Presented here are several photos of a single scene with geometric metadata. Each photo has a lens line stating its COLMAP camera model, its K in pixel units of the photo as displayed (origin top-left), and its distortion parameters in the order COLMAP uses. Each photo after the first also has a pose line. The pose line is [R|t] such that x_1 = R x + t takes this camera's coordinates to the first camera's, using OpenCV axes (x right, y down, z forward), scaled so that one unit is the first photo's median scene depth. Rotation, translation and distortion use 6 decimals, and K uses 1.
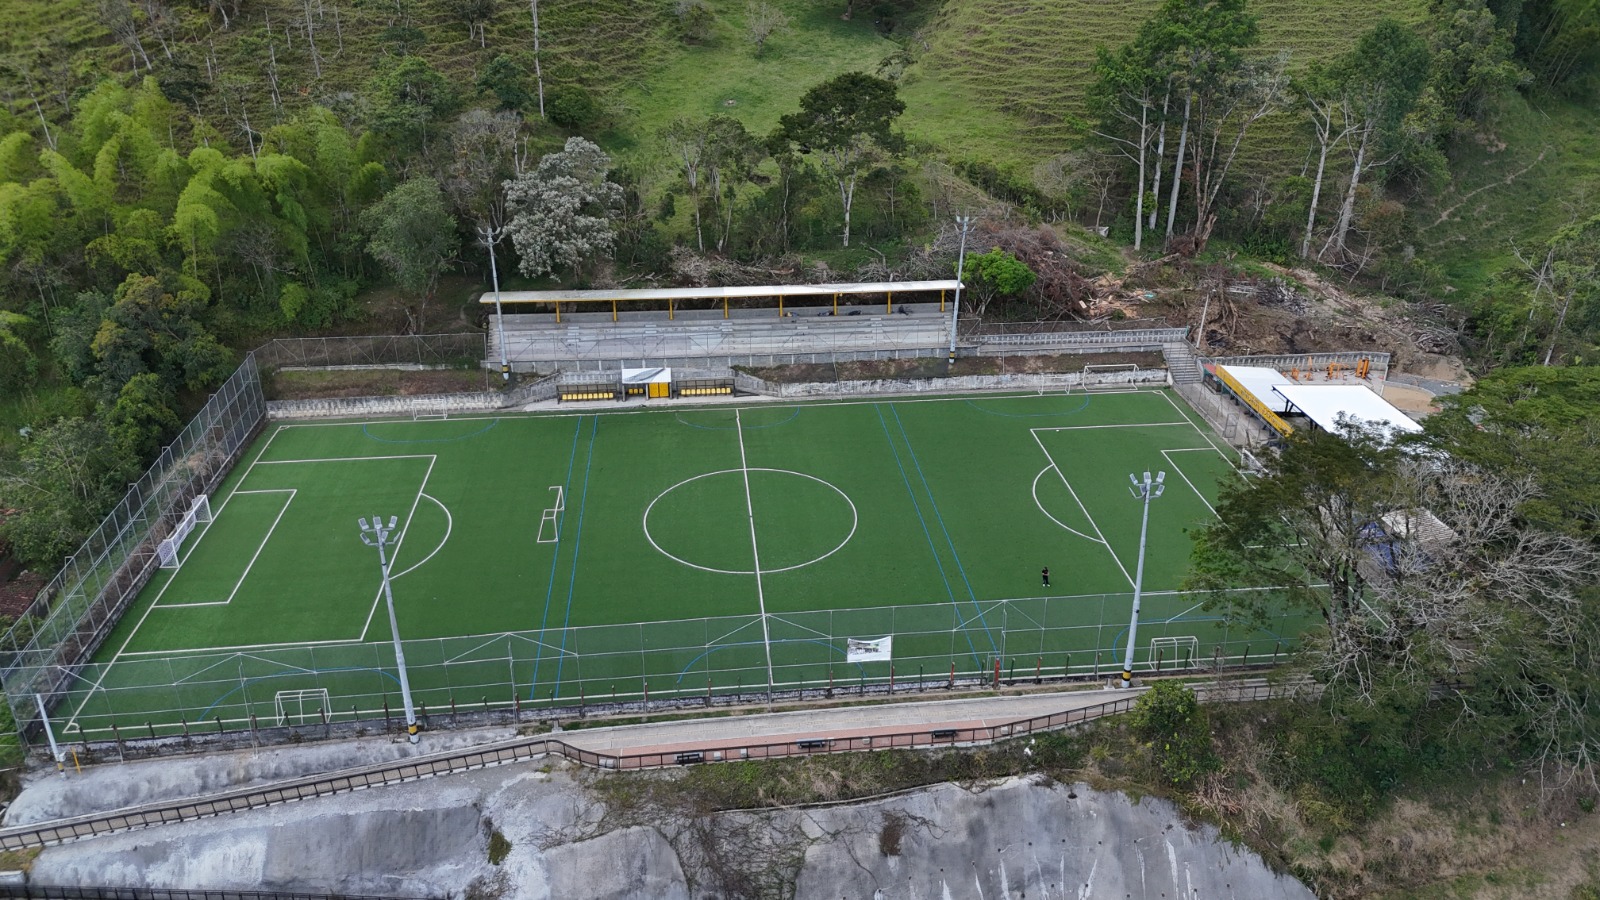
lens RADIAL K [[1172.7, 0, 800.0], [0, 1172.7, 450.0], [0, 0, 1]] dist [0.068293, -0.066308]
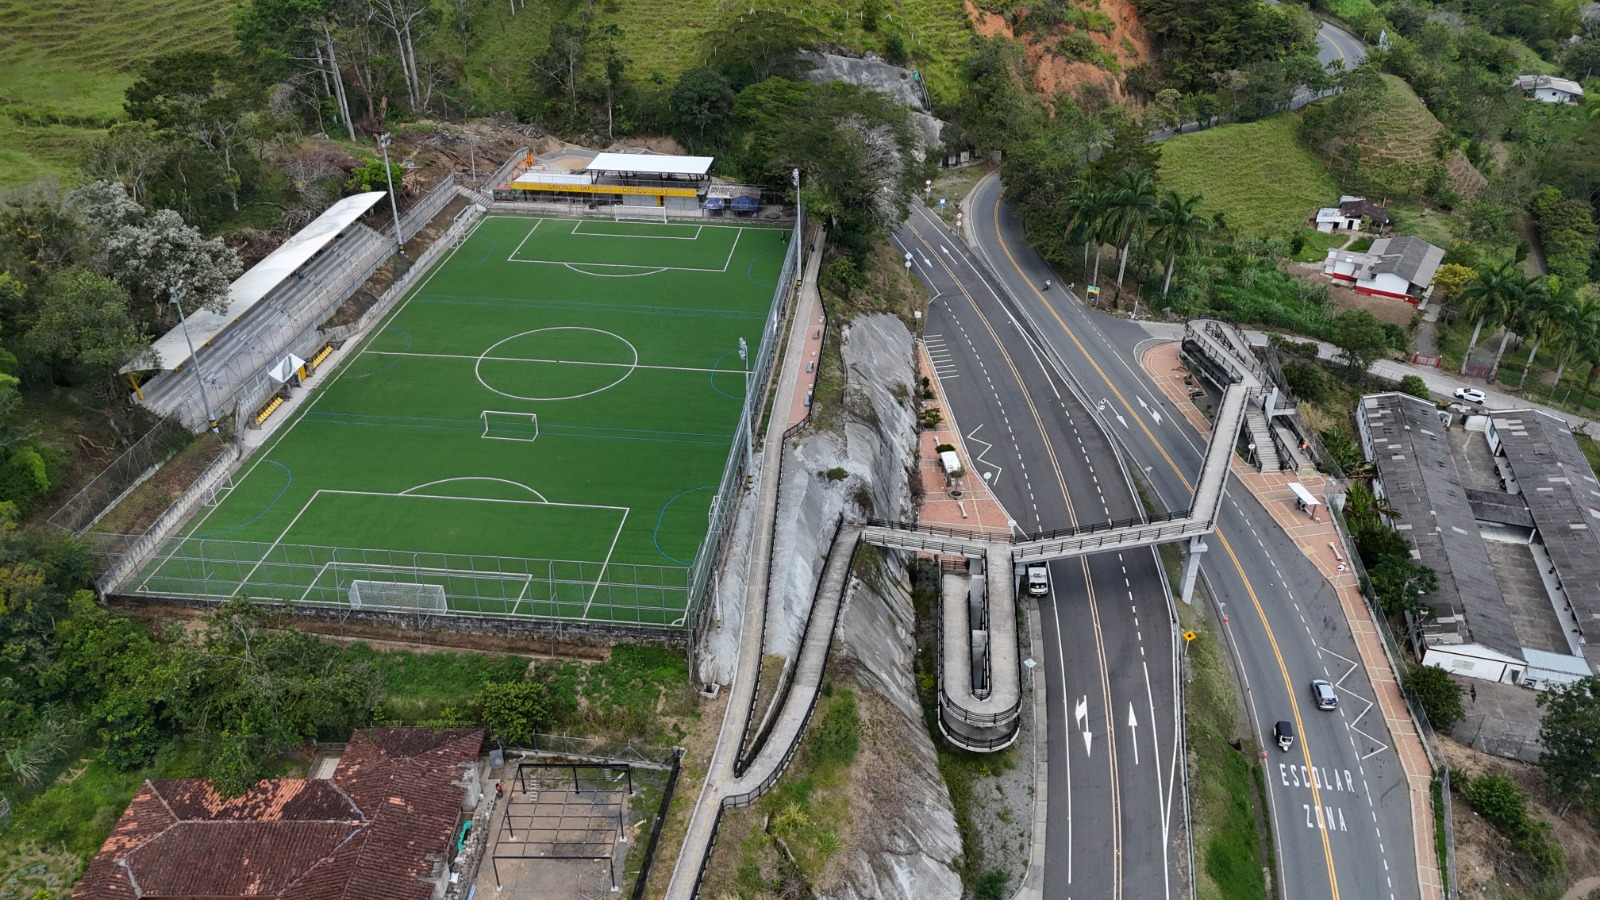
lens RADIAL K [[1172.7, 0, 800.0], [0, 1172.7, 450.0], [0, 0, 1]] dist [0.068293, -0.066308]
pose [[0.204305, -0.513378, 0.833488, -0.951094], [0.429821, 0.812026, 0.394801, -0.223253], [-0.879496, 0.277590, 0.386562, 0.211914]]
